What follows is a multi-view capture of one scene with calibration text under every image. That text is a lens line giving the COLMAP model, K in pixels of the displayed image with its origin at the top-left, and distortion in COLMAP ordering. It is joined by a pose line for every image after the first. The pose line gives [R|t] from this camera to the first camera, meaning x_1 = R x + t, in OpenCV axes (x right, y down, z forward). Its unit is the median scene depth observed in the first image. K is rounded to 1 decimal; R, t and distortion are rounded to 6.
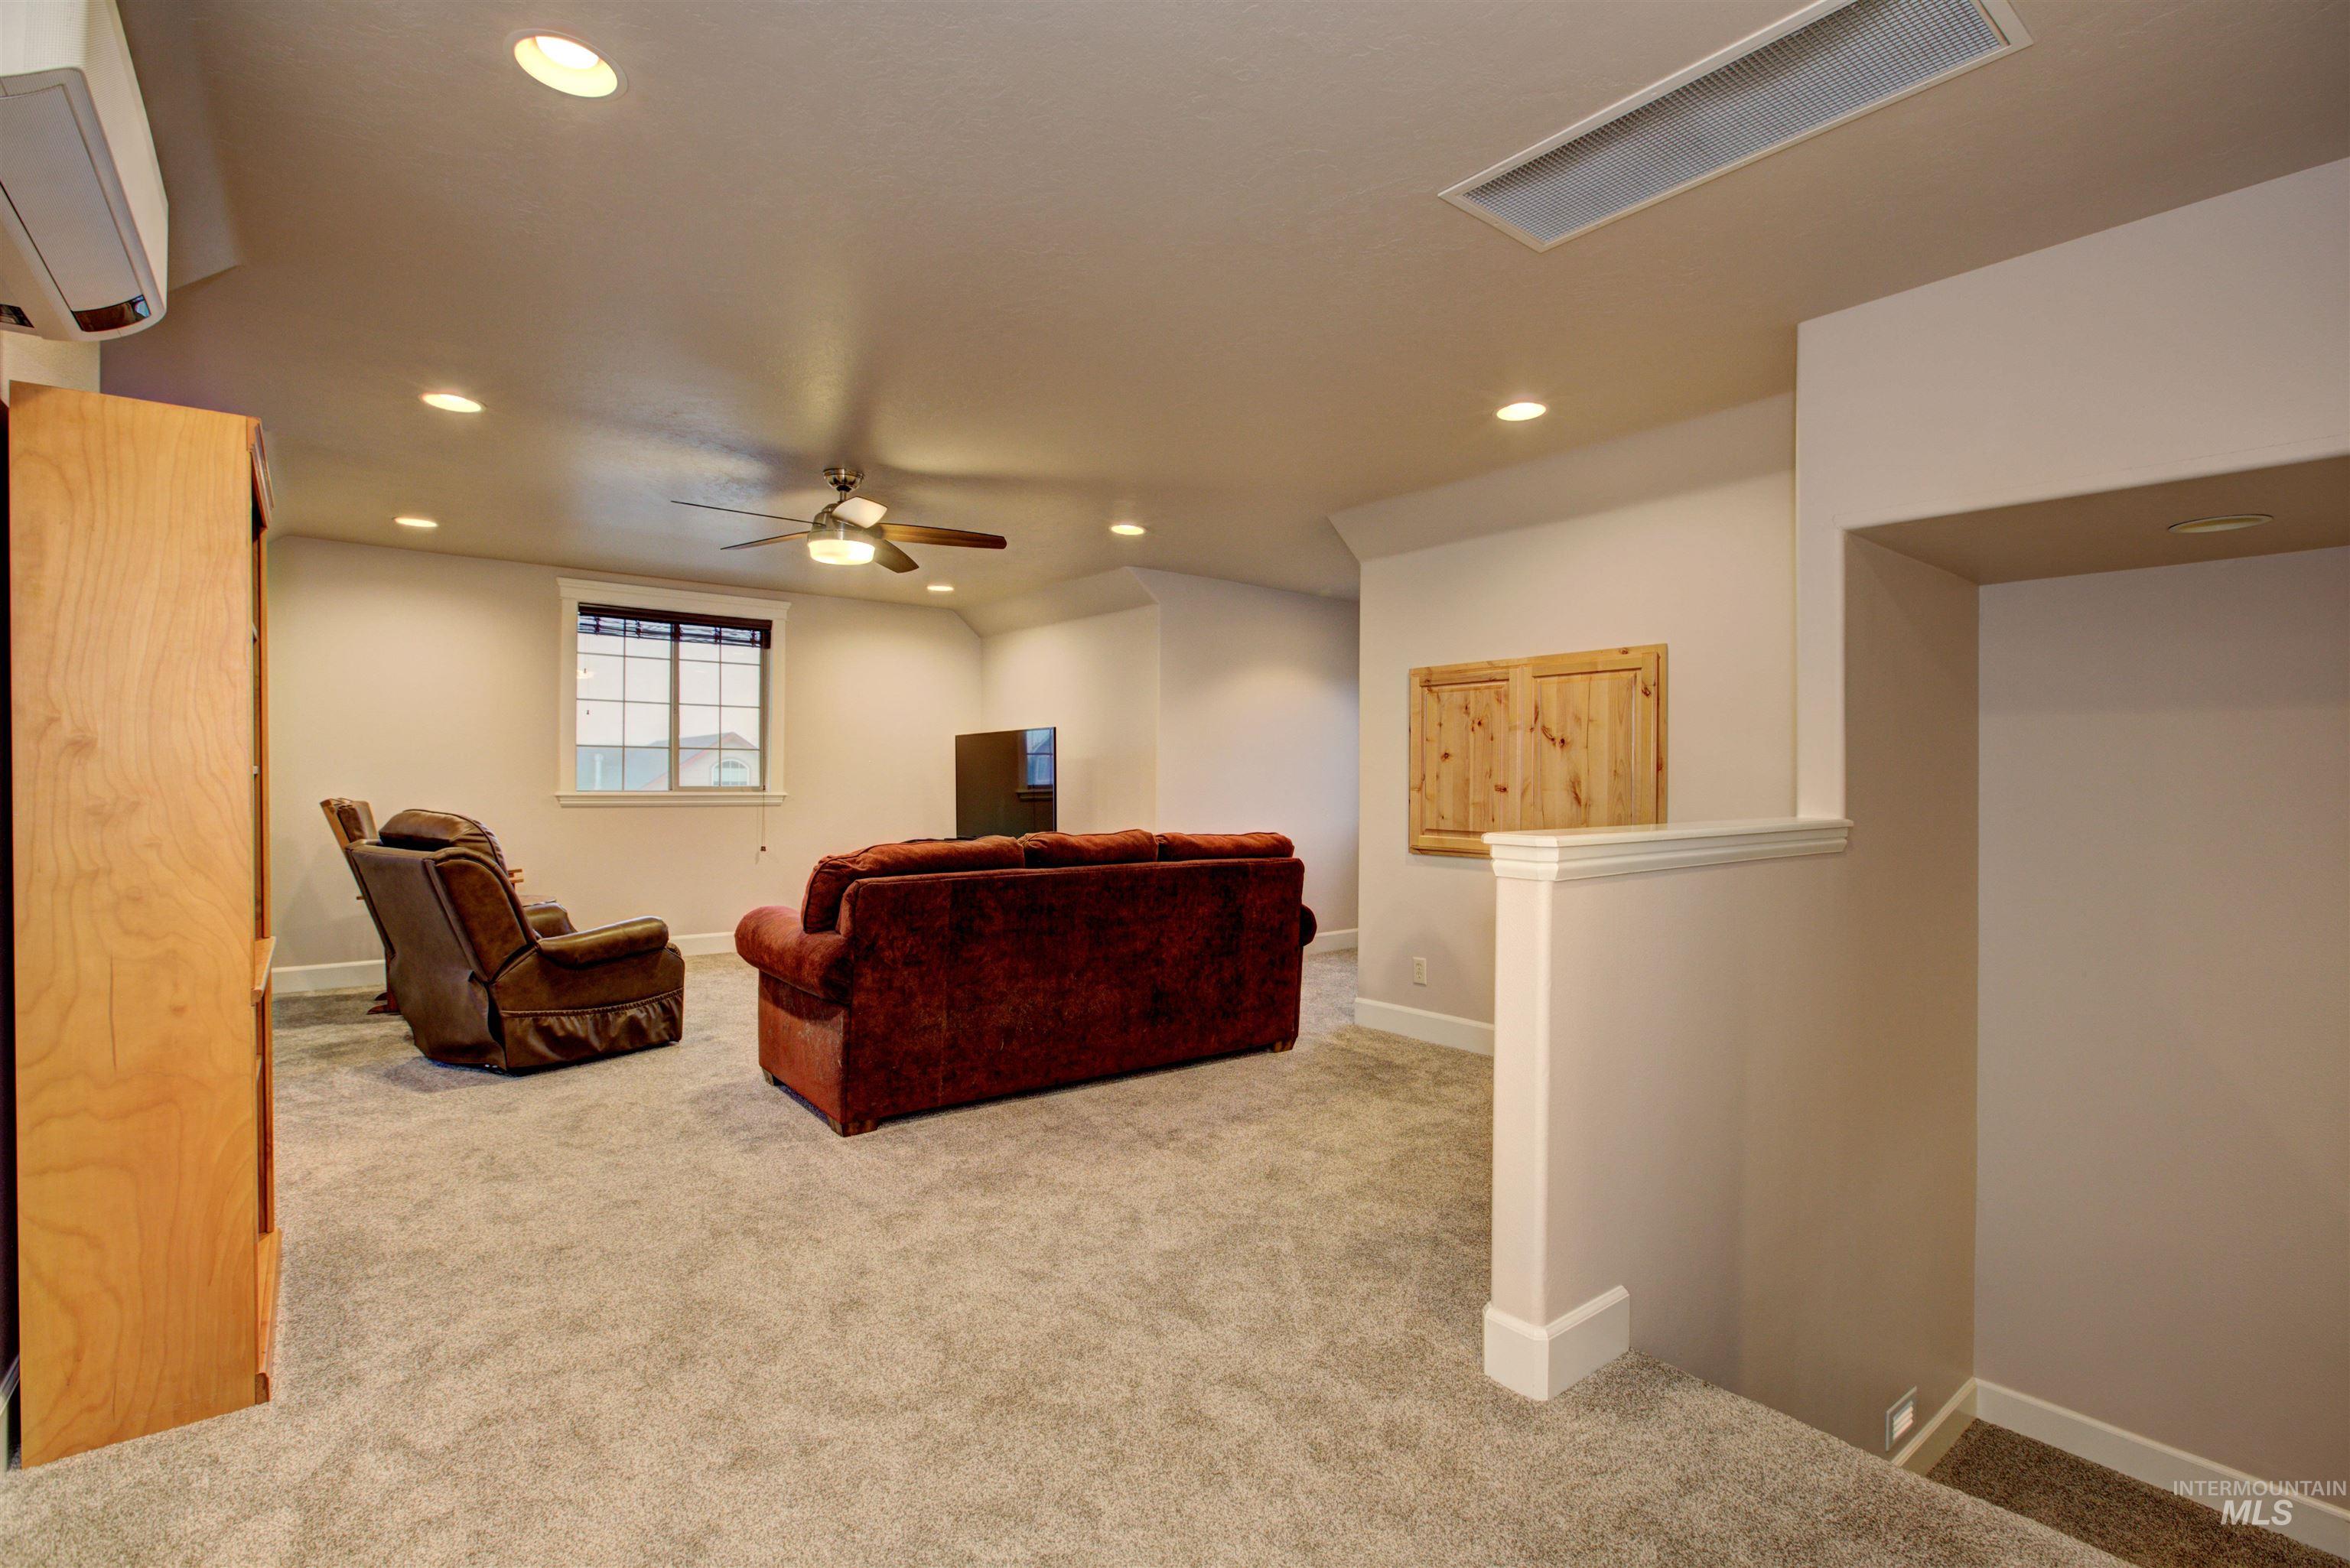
lens RADIAL K [[1083.1, 0, 1175.5], [0, 1083.1, 781.1], [0, 0, 1]] dist [-0.002018, 0.000214]
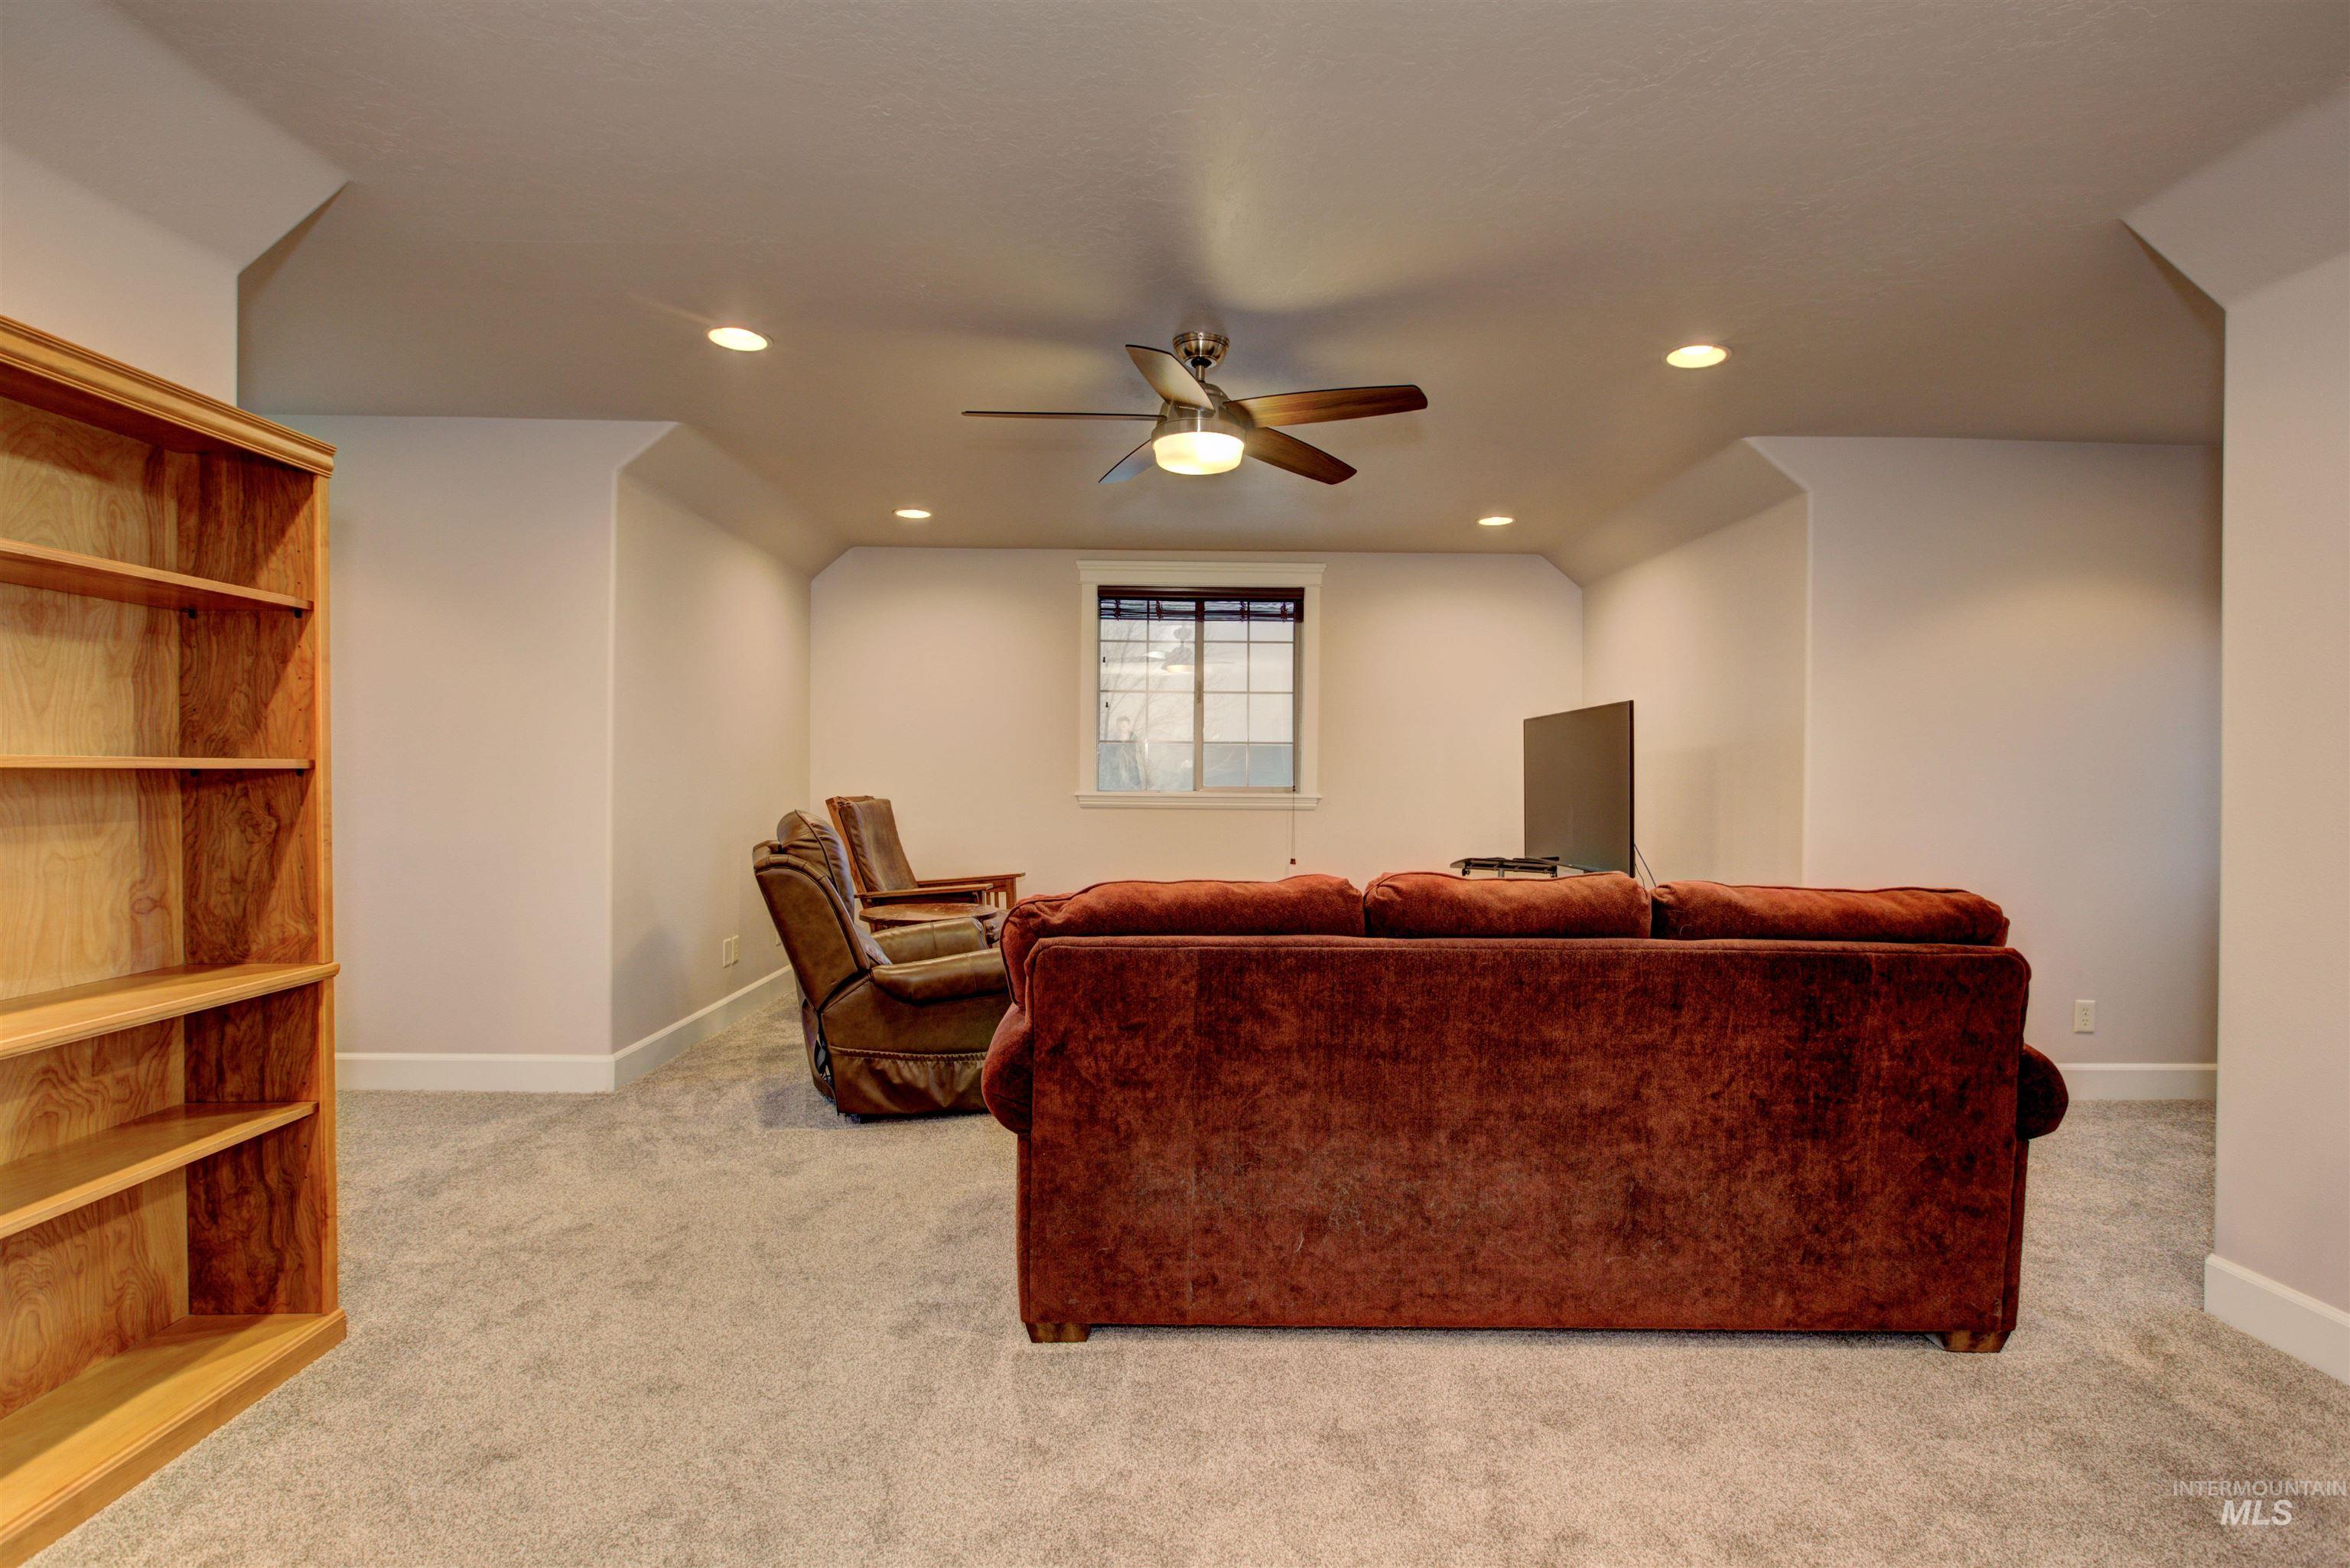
lens RADIAL K [[1127.7, 0, 1173.5], [0, 1127.7, 782.5], [0, 0, 1]] dist [-0.005226, 0.002089]
pose [[0.793794, 0.003759, -0.608175, 0.132137], [-0.002505, 0.999993, 0.002911, -0.000796], [0.608181, -0.000787, 0.793798, 0.437047]]
